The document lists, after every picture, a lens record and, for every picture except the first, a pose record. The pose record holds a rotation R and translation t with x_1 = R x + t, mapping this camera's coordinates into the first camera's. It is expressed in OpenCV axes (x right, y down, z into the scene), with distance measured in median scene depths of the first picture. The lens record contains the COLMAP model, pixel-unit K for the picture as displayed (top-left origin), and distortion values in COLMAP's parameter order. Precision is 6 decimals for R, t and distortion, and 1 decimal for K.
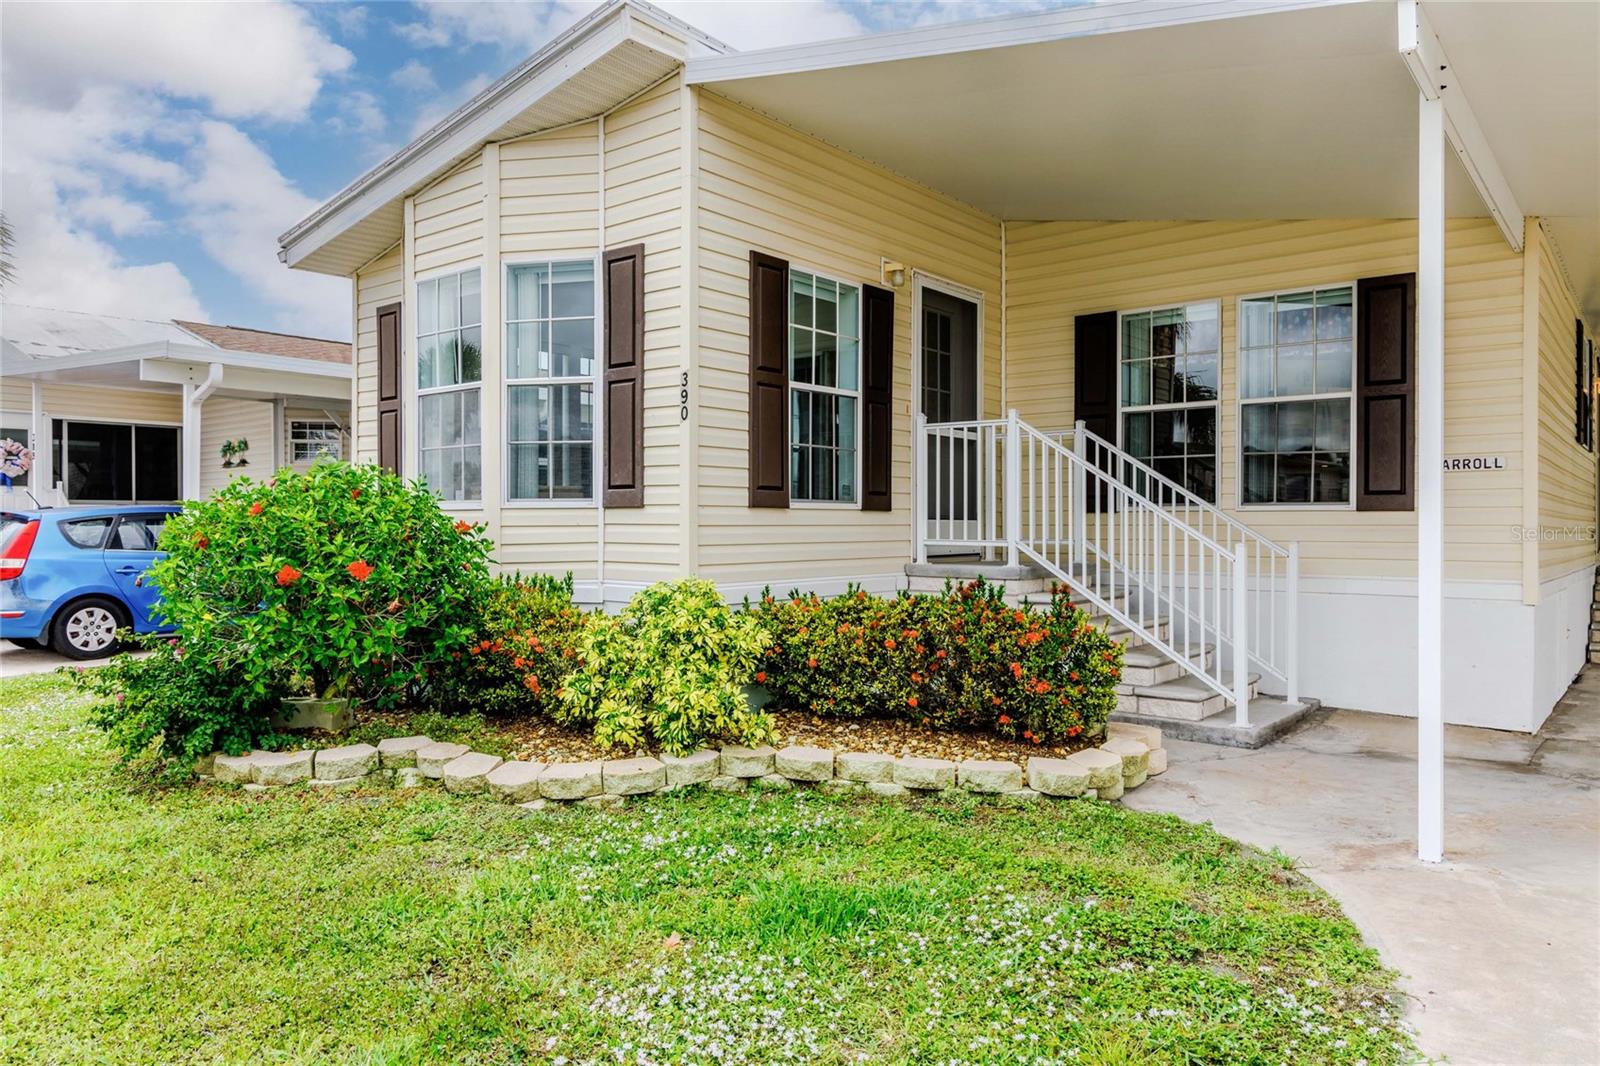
lens RADIAL K [[1081.6, 0, 801.6], [0, 1081.6, 537.1], [0, 0, 1]] dist [-0.003140, -0.002918]
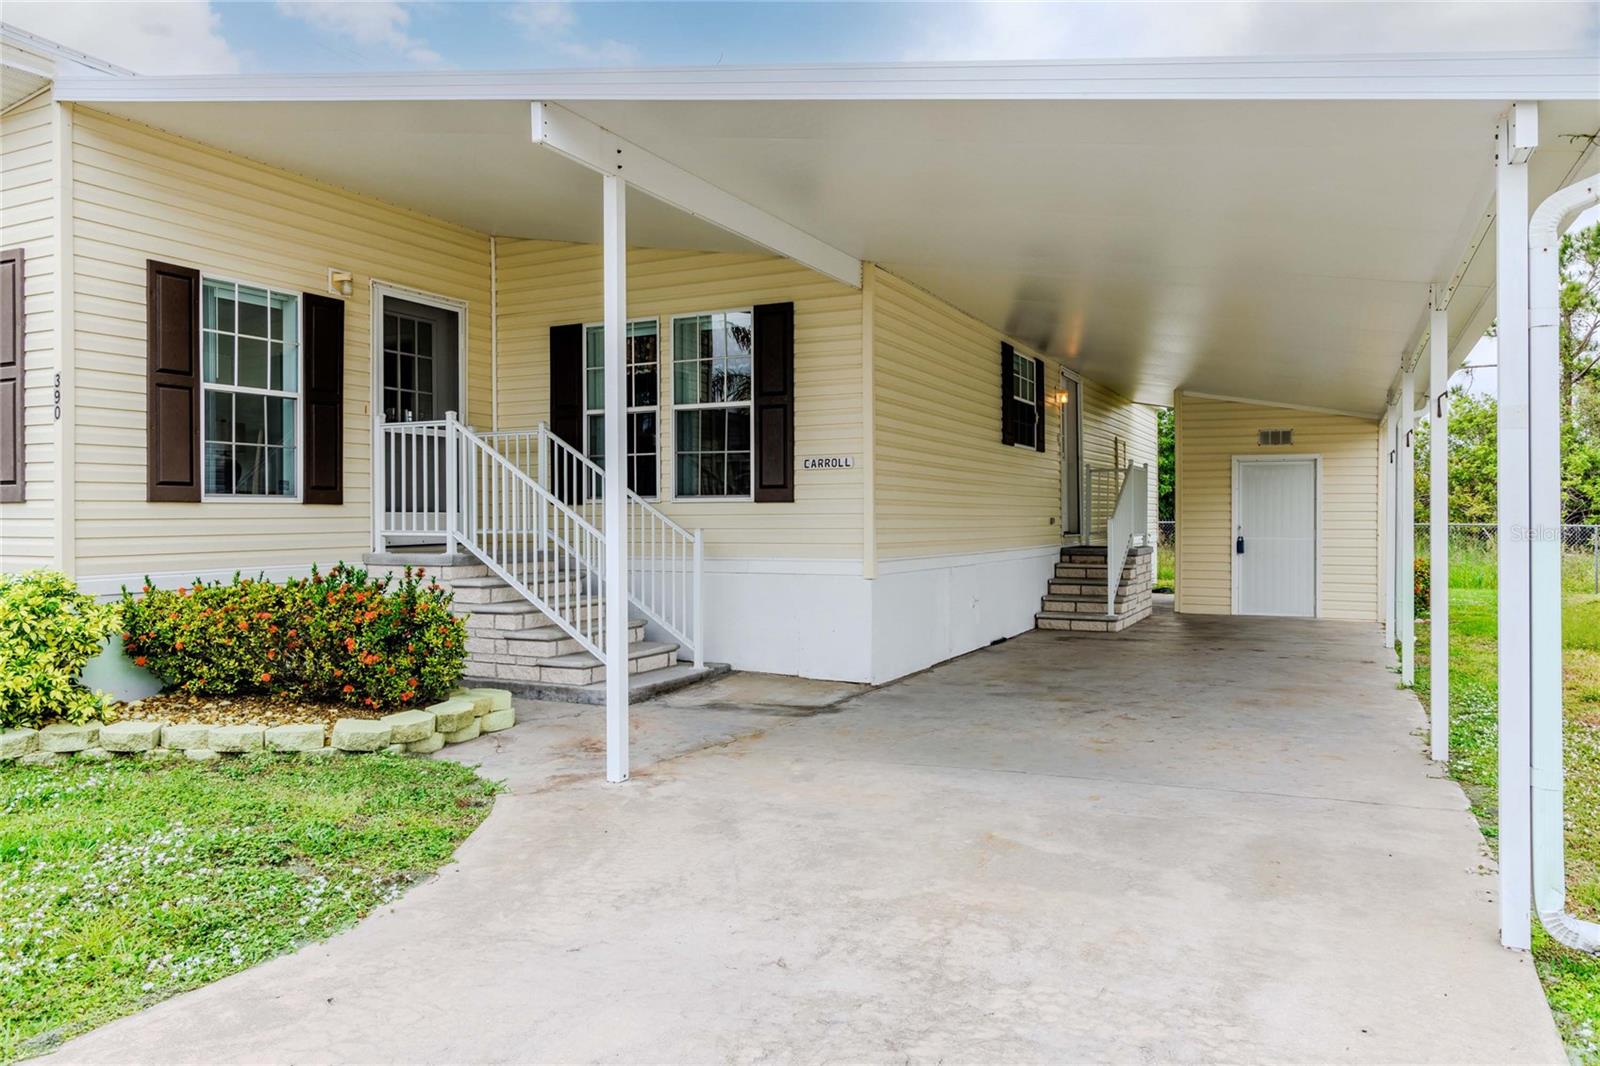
lens RADIAL K [[1081.6, 0, 802.4], [0, 1081.6, 522.4], [0, 0, 1]] dist [-0.003140, -0.002918]
pose [[0.970425, -0.009202, 0.241227, 0.316757], [0.010482, 0.999937, -0.004025, 0.003466], [-0.241175, 0.006435, 0.970460, -0.177891]]
